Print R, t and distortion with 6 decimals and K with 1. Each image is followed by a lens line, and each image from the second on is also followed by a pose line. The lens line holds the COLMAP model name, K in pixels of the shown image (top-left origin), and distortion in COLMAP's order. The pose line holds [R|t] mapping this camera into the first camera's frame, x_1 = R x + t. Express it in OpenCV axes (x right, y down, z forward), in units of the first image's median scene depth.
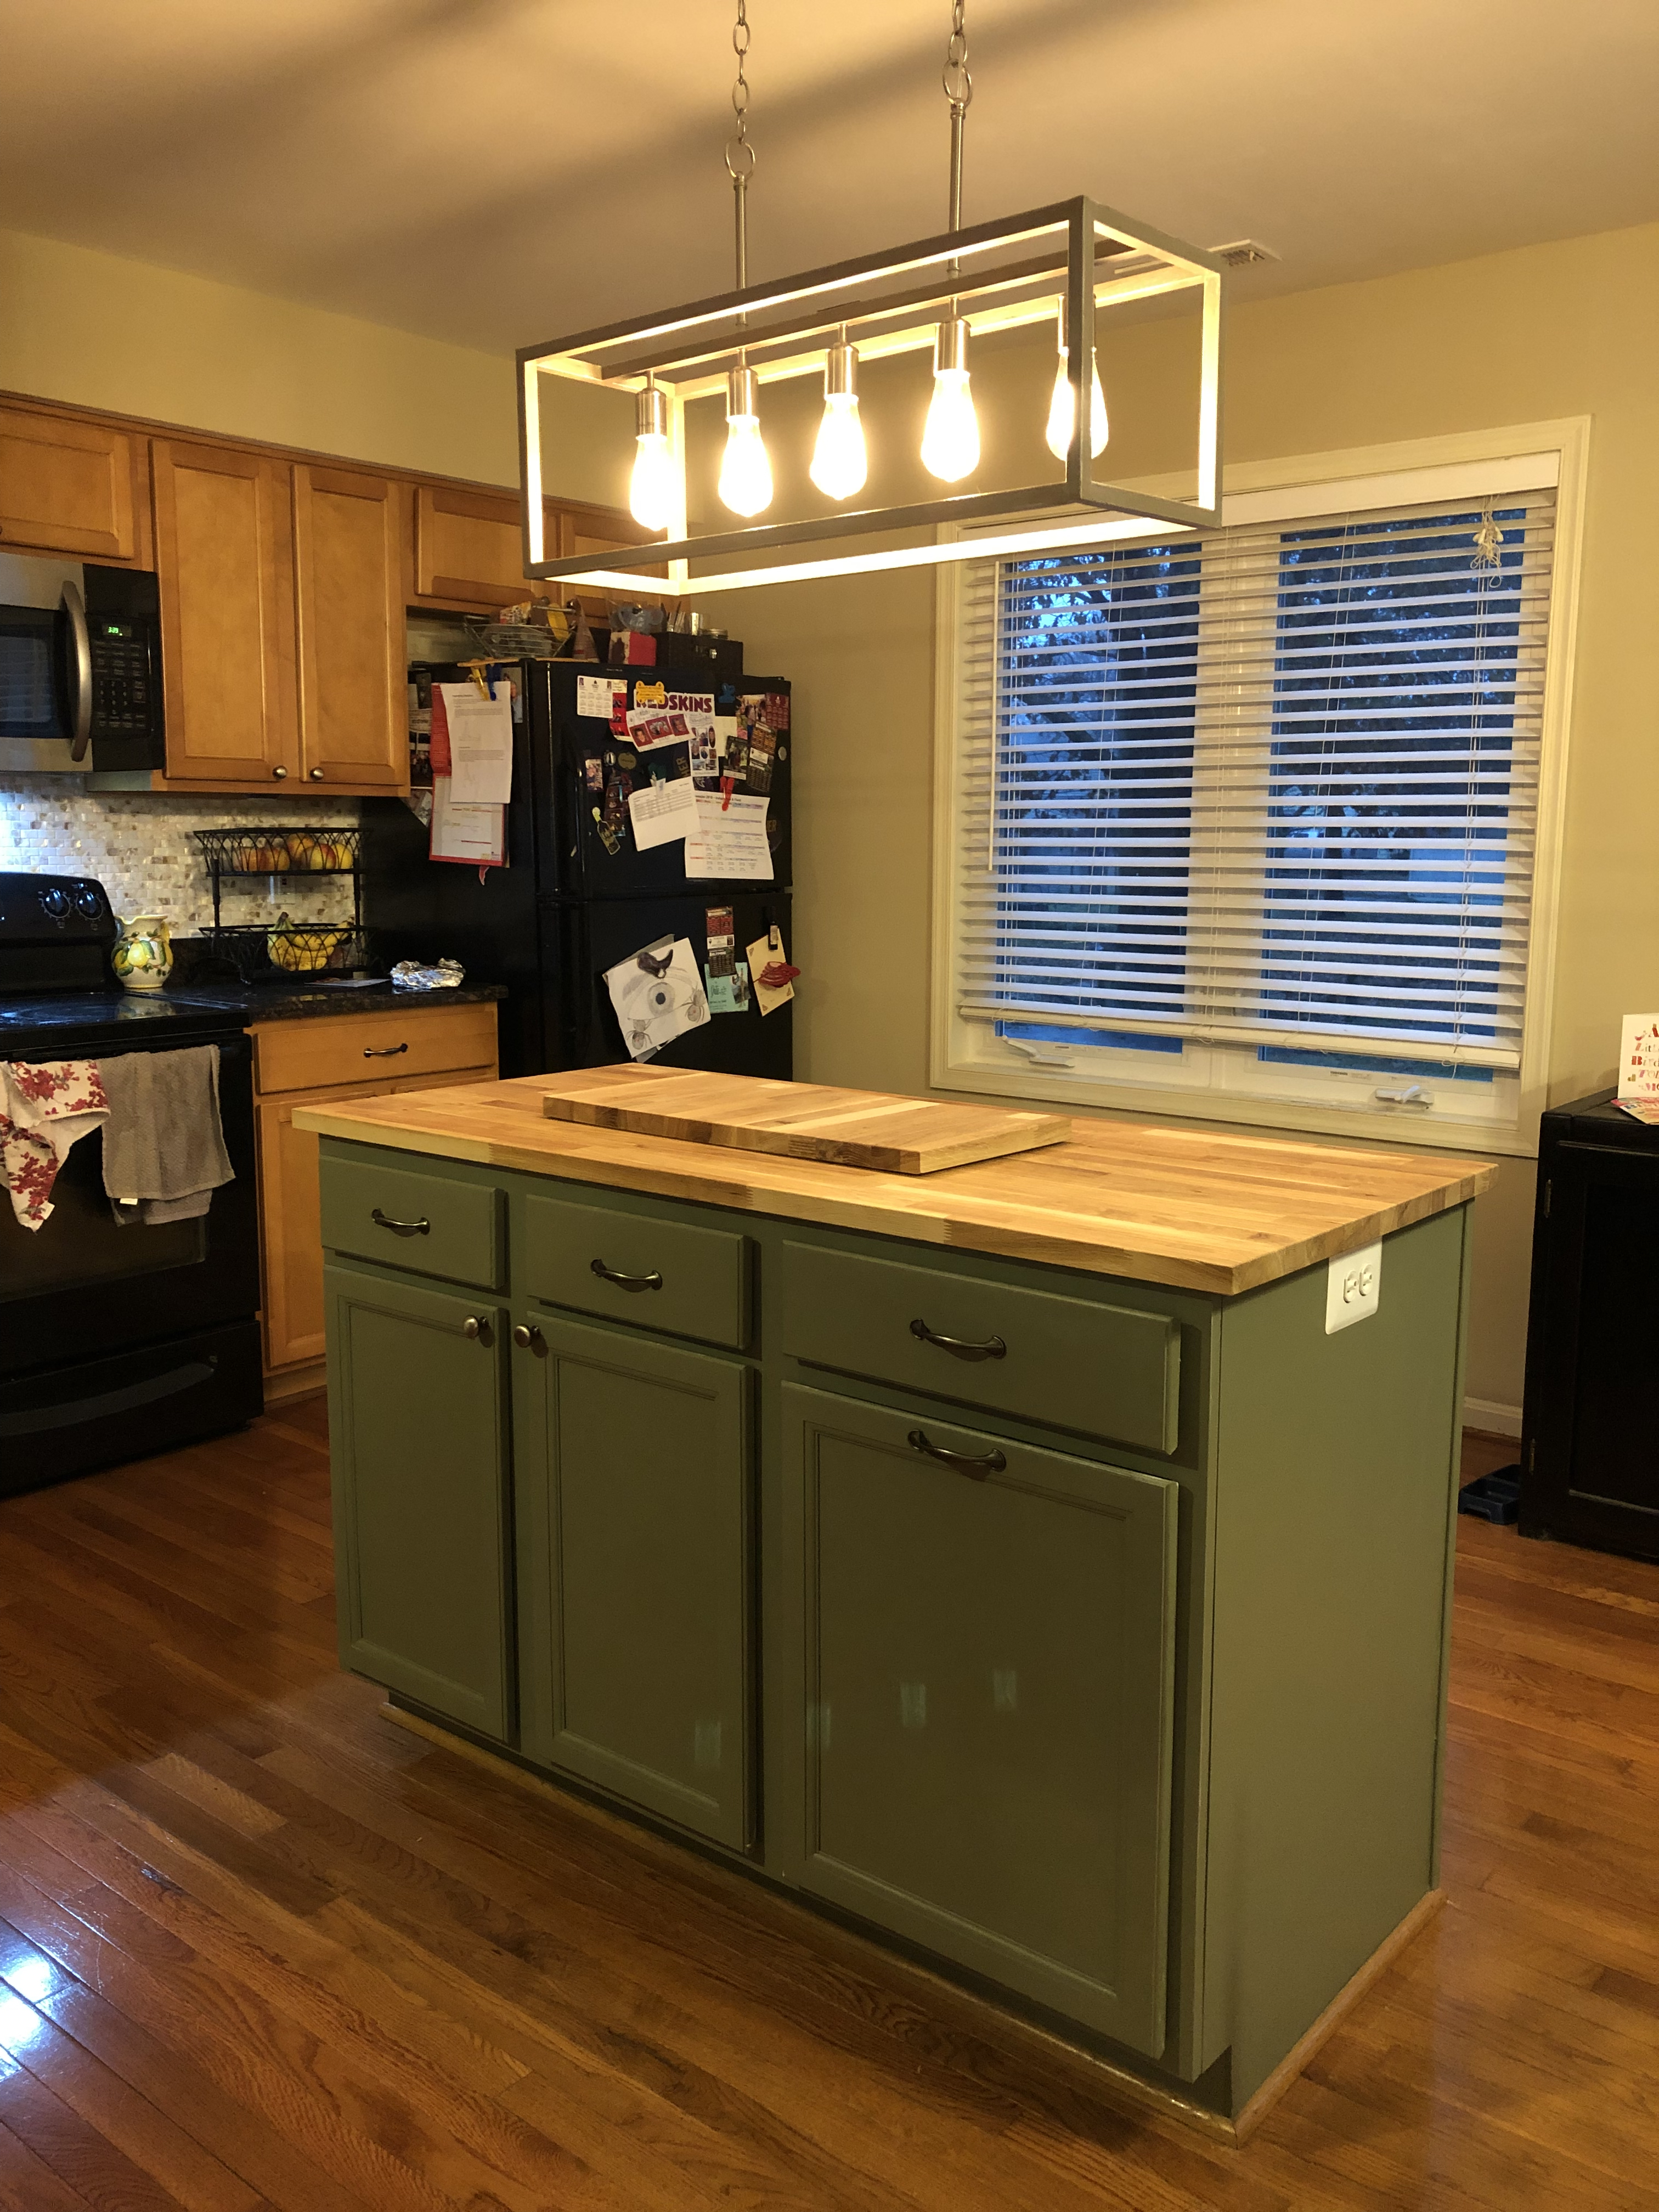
lens RADIAL K [[1839.0, 0, 827.5], [0, 1839.0, 1107.9], [0, 0, 1]] dist [0.062217, 0.007013]
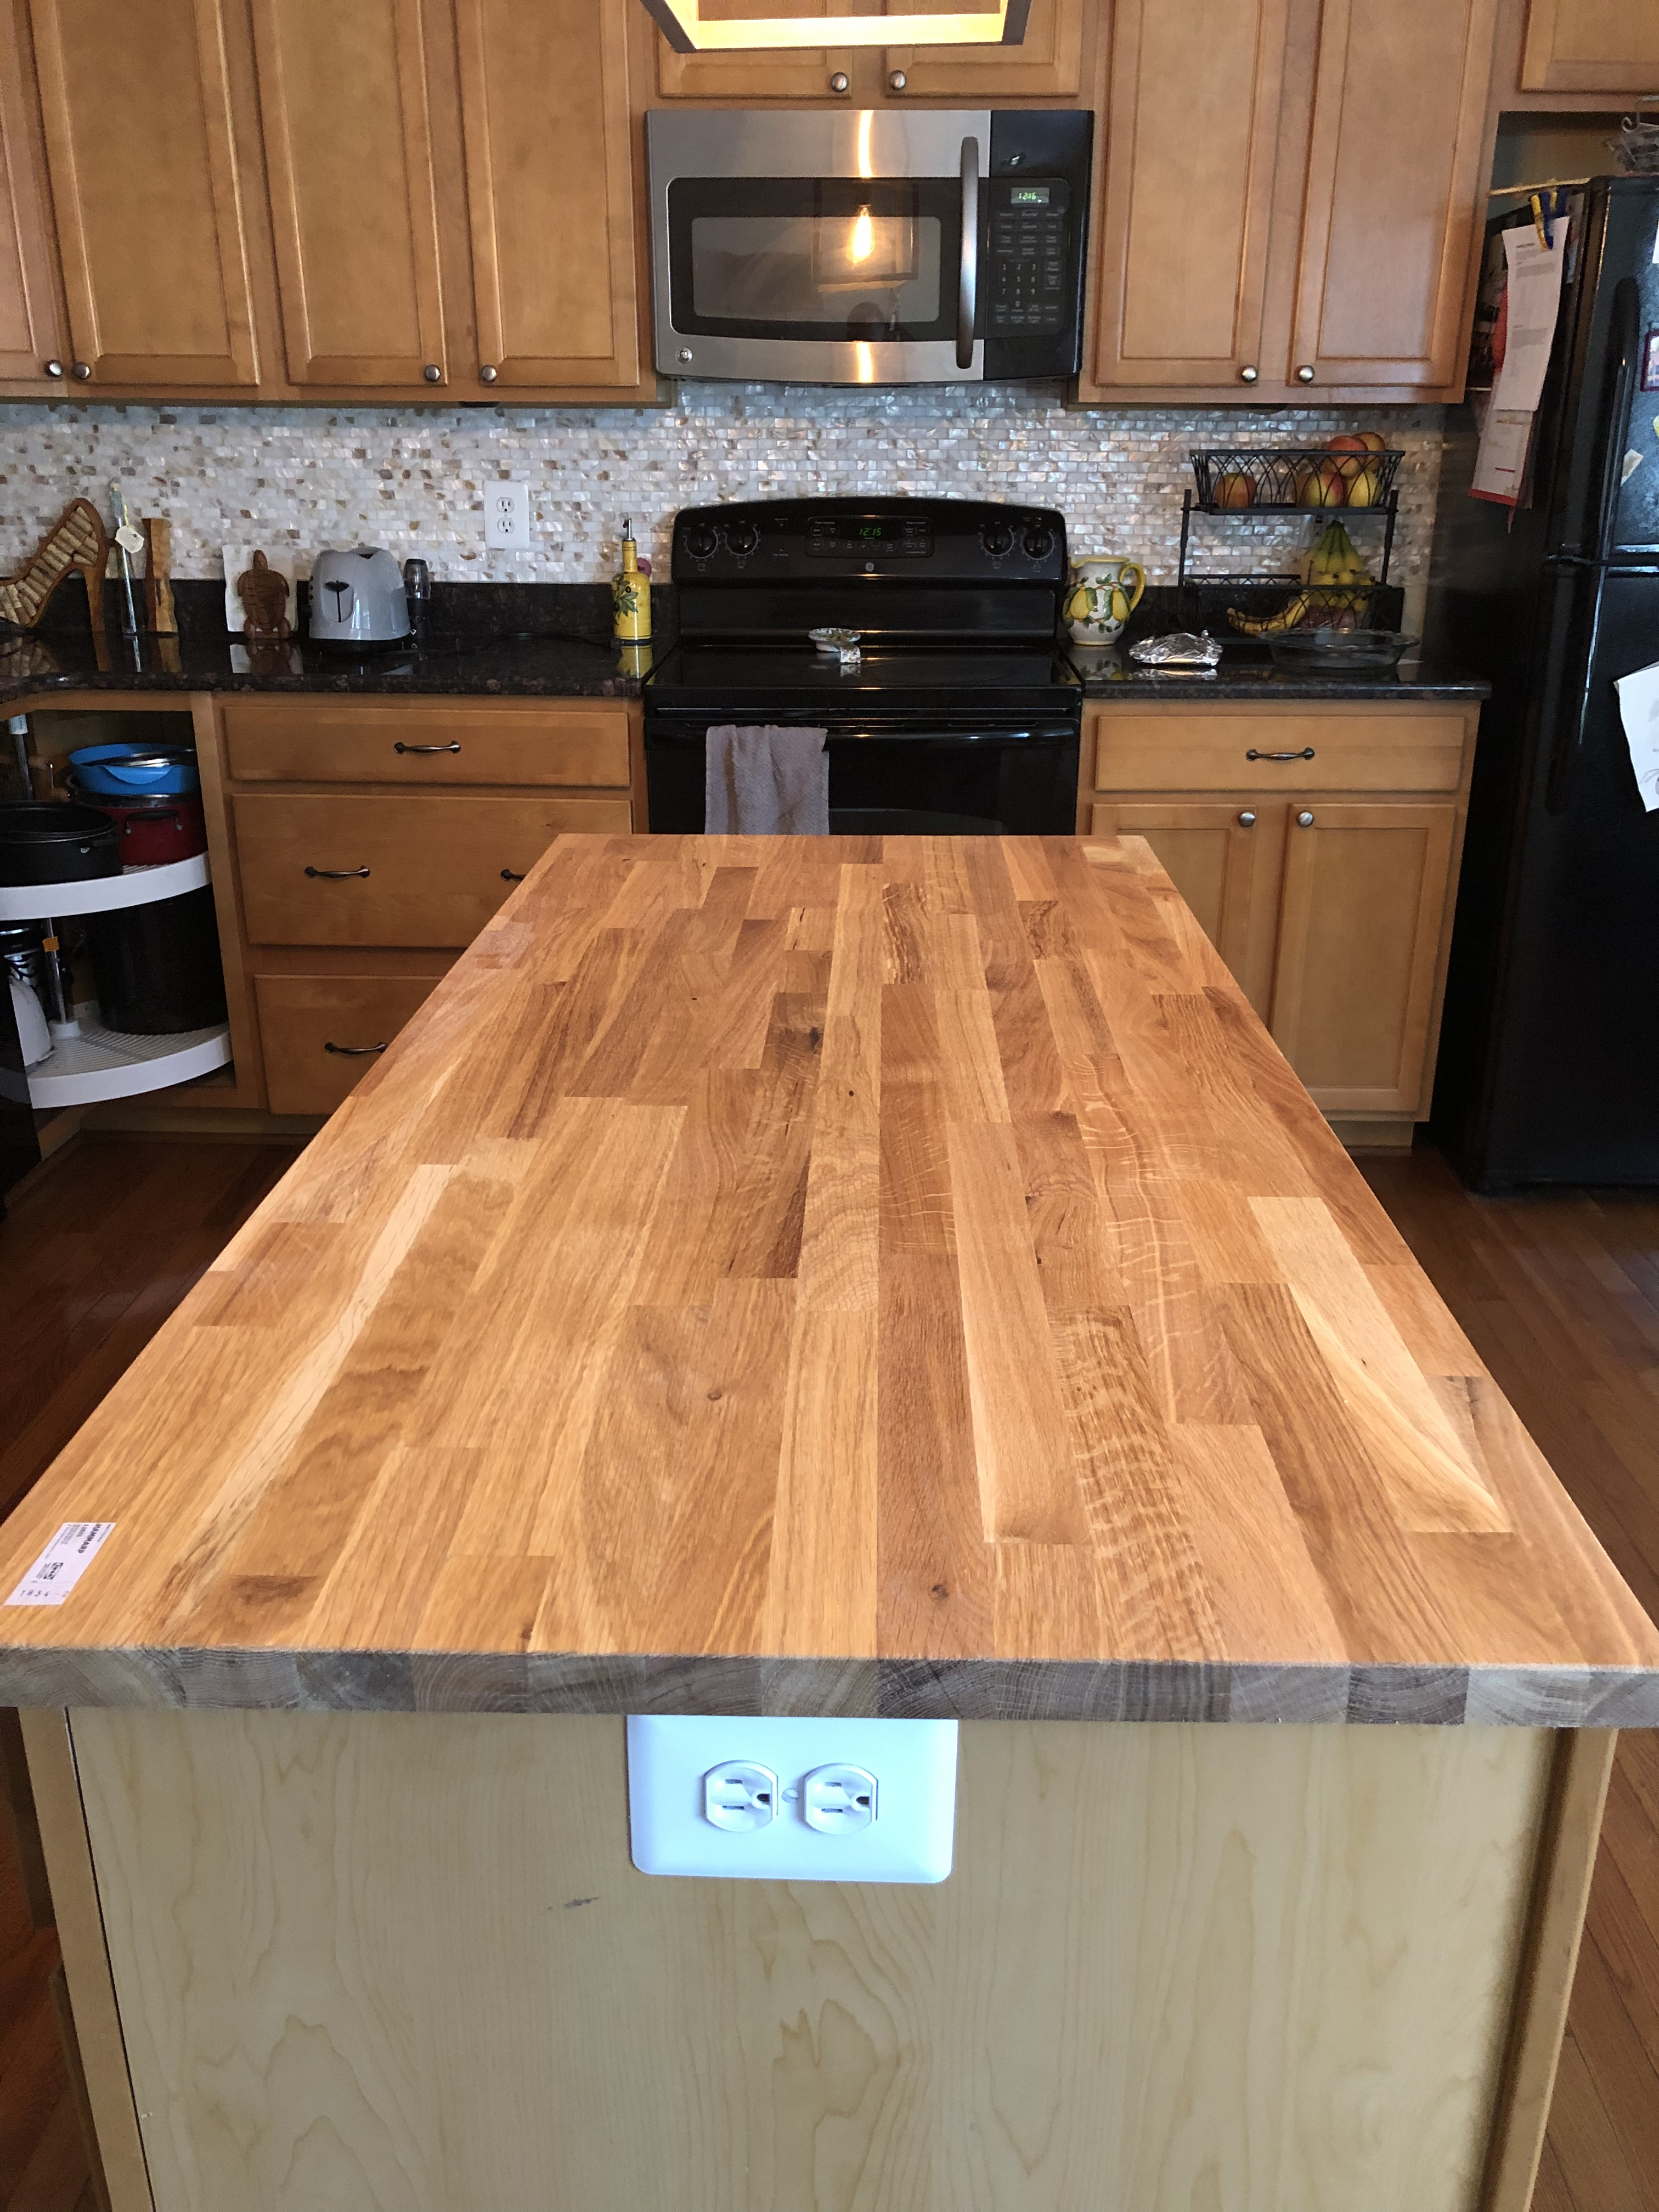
lens RADIAL K [[1839.0, 0, 825.6], [0, 1839.0, 1097.6], [0, 0, 1]] dist [0.062217, 0.007013]
pose [[0.606311, 0.272124, -0.747218, 0.285668], [-0.132330, 0.961053, 0.242624, -0.059598], [0.784140, -0.048226, 0.618707, 0.388390]]
